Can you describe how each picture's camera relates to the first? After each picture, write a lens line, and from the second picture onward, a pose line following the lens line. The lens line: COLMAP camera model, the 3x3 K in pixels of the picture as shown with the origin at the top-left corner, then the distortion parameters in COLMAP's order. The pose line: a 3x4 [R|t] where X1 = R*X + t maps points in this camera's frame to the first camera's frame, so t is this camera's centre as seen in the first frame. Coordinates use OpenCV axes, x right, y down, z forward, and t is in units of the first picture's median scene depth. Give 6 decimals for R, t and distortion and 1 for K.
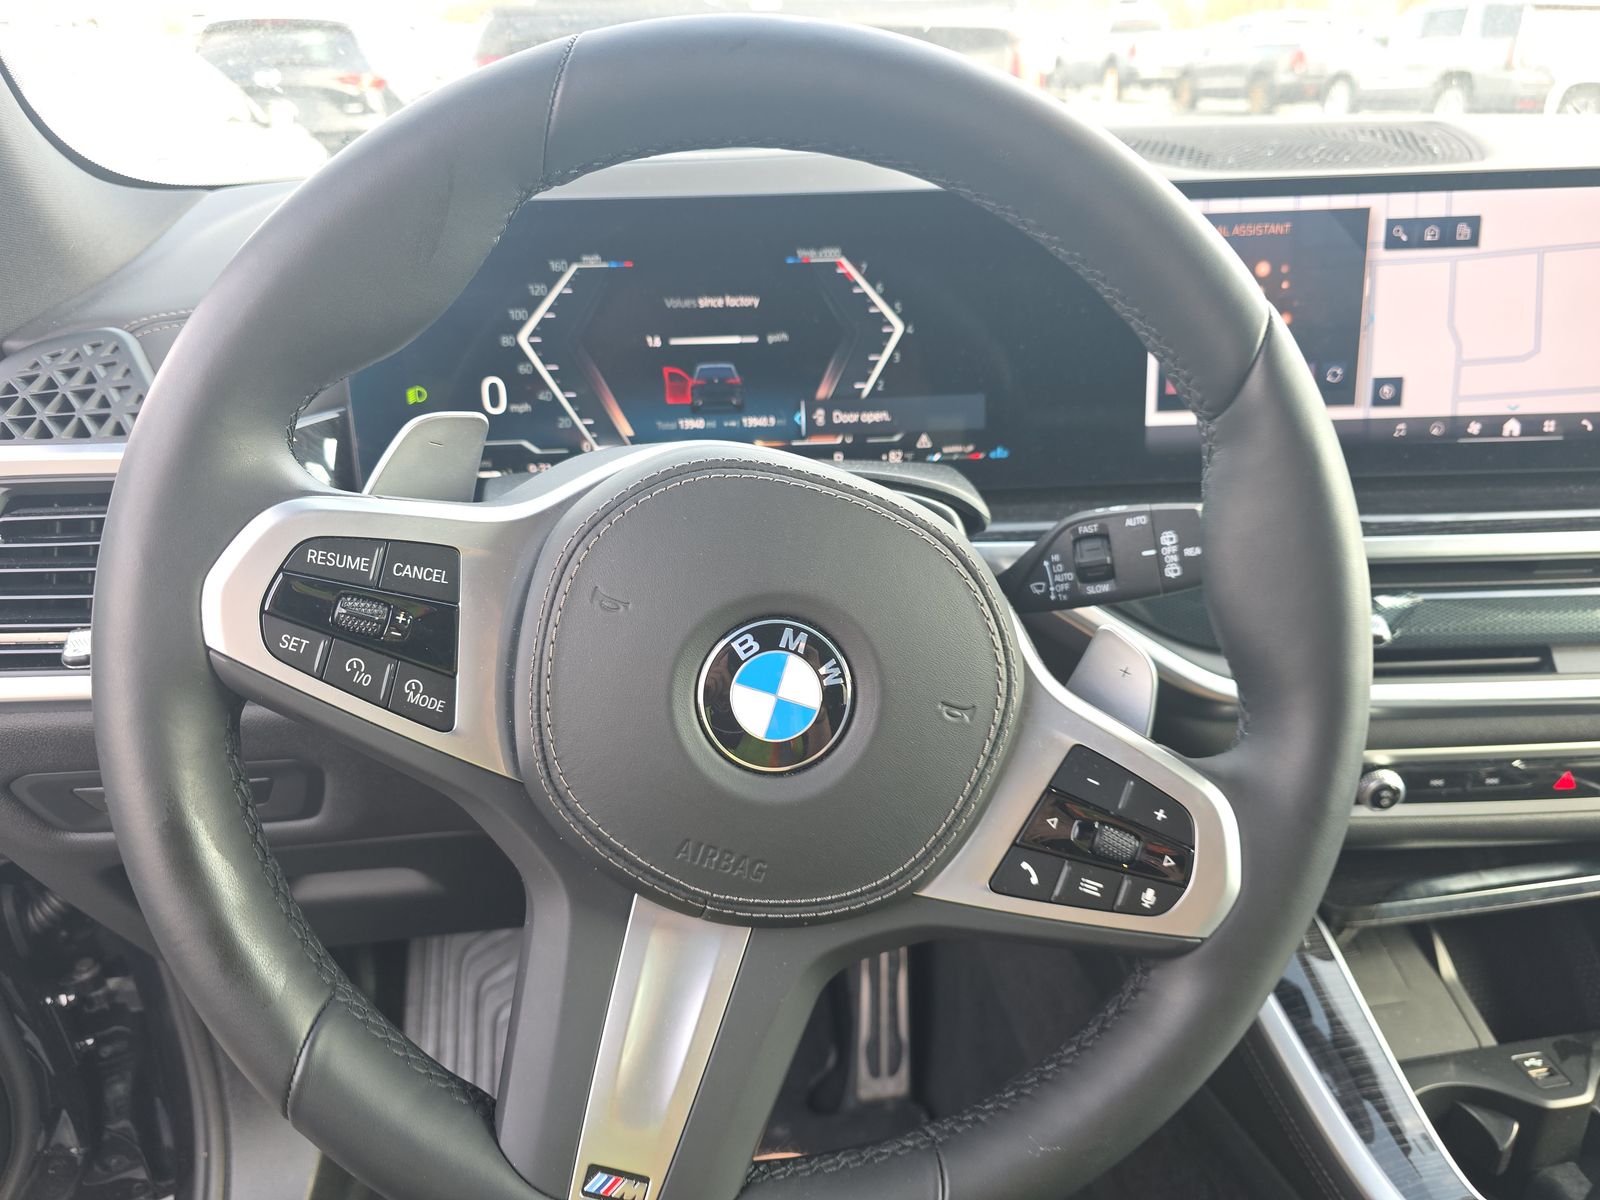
lens RADIAL K [[1049.0, 0, 770.5], [0, 1049.0, 667.9], [0, 0, 1]] dist [0.017890, -0.034558]
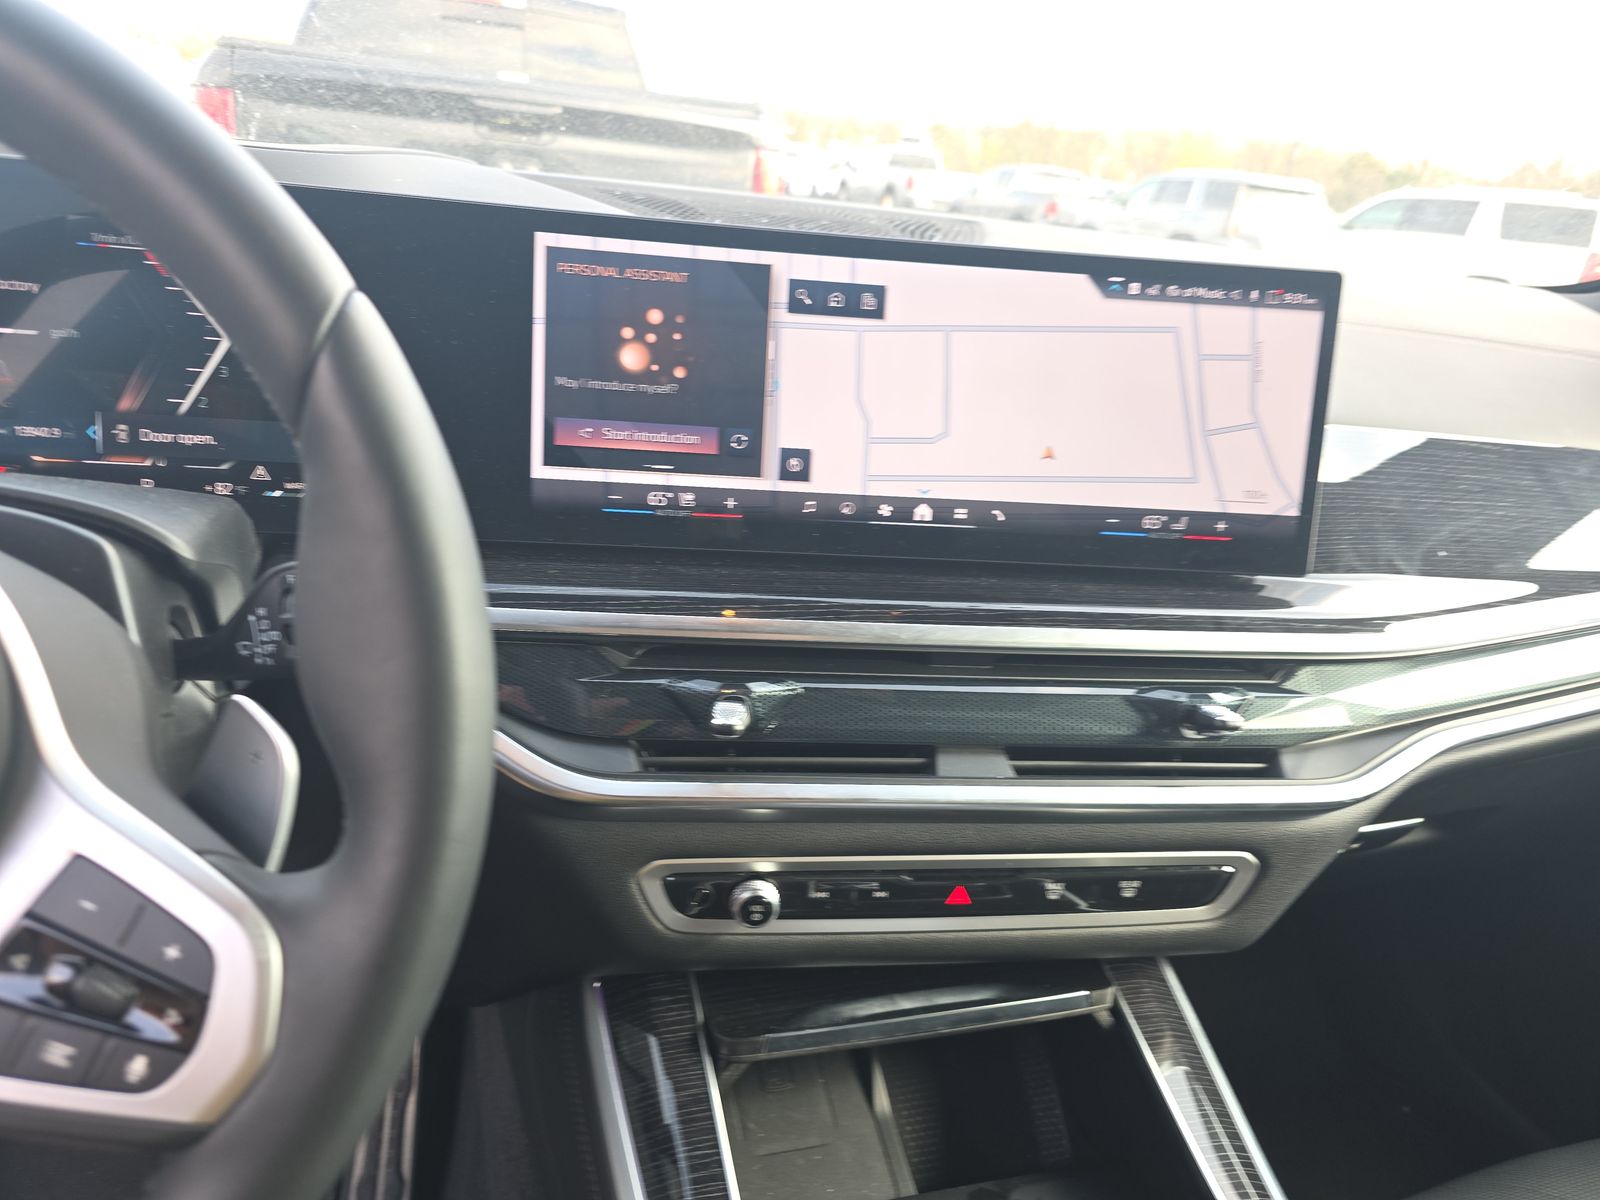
lens RADIAL K [[1049.0, 0, 763.4], [0, 1049.0, 655.0], [0, 0, 1]] dist [0.017890, -0.034558]
pose [[0.982021, 0.055318, 0.180483, 0.406536], [-0.039409, 0.995109, -0.090577, -0.011407], [-0.184611, 0.081836, 0.979399, 0.116517]]
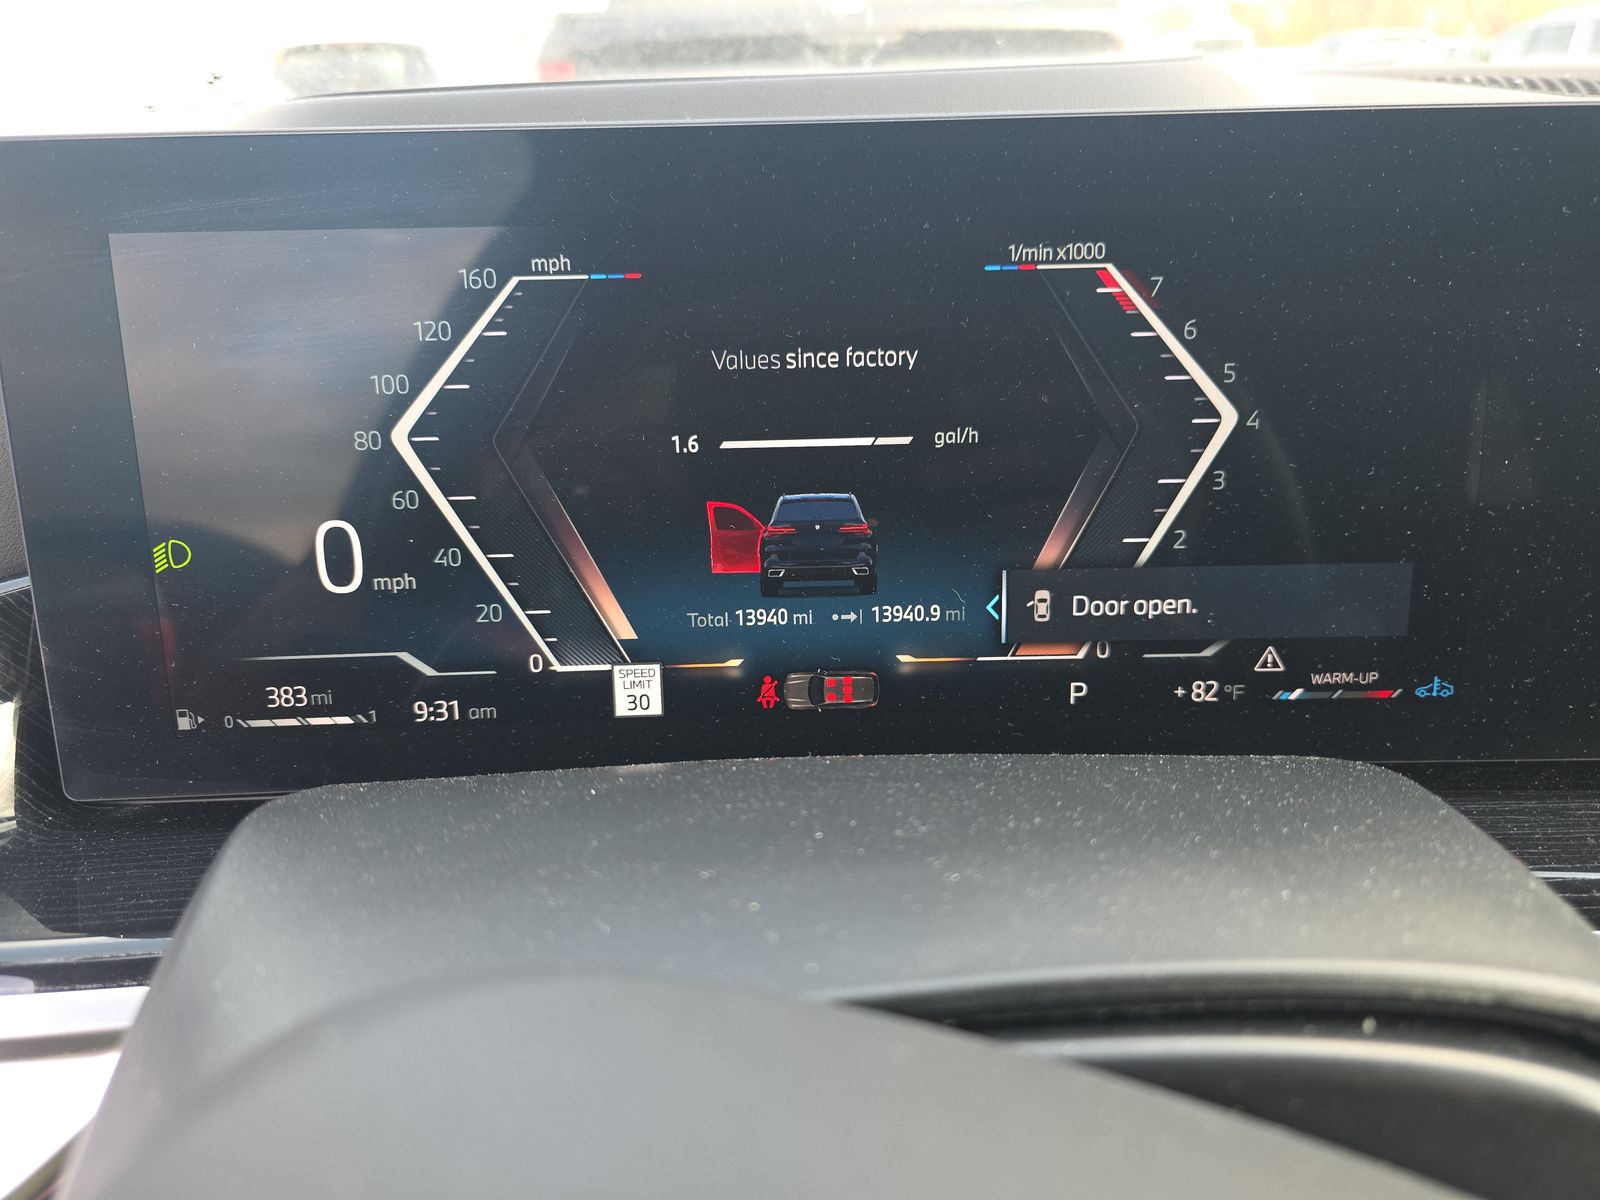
lens RADIAL K [[1049.0, 0, 725.7], [0, 1049.0, 644.7], [0, 0, 1]] dist [0.017890, -0.034558]
pose [[0.996991, 0.024807, -0.073442, -0.056898], [-0.027954, 0.998720, -0.042143, -0.201155], [0.072303, 0.044069, 0.996409, 0.540557]]
